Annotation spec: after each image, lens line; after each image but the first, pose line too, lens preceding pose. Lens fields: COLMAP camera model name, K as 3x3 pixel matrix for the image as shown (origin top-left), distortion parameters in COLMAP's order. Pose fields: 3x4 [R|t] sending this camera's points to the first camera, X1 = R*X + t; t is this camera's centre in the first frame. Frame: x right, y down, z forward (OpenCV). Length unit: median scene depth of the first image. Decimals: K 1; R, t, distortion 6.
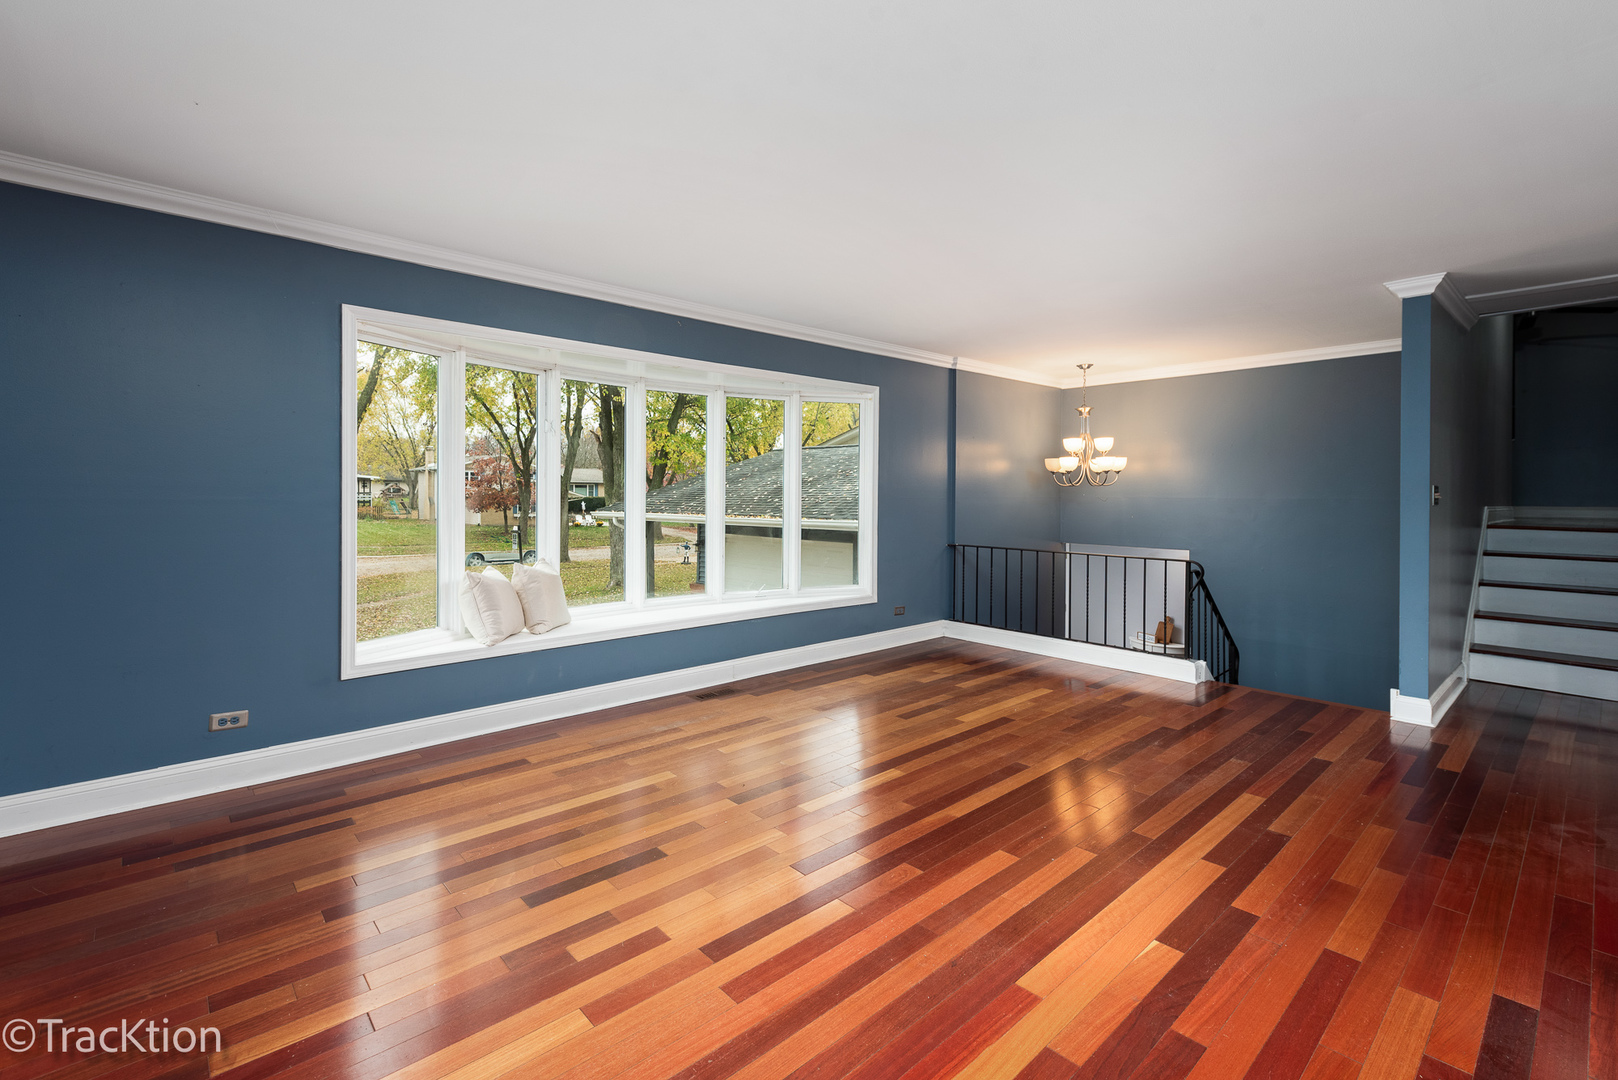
lens RADIAL K [[709.4, 0, 808.4], [0, 709.4, 496.7], [0, 0, 1]] dist [0.007772, -0.001872]
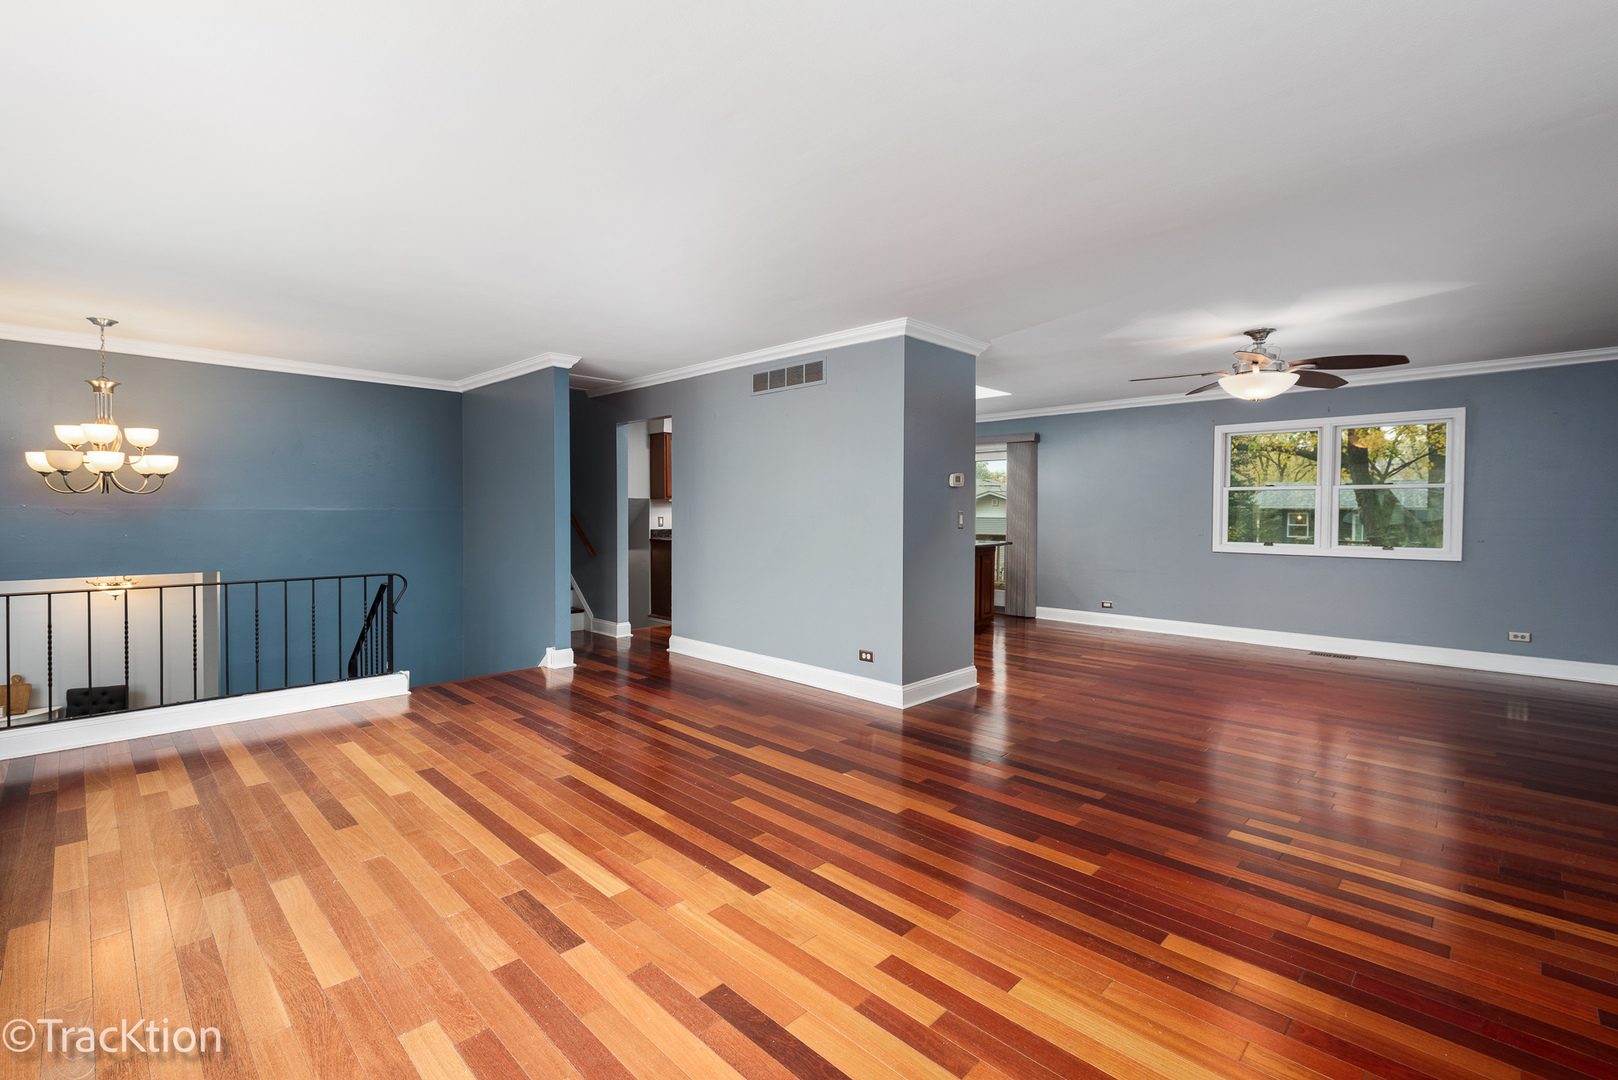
lens RADIAL K [[709.4, 0, 801.3], [0, 709.4, 528.6], [0, 0, 1]] dist [0.007772, -0.001872]
pose [[-0.044702, -0.031704, 0.998497, -0.674769], [-0.000363, 0.999497, 0.031720, -0.006065], [-0.999000, 0.001056, -0.044691, 0.676100]]
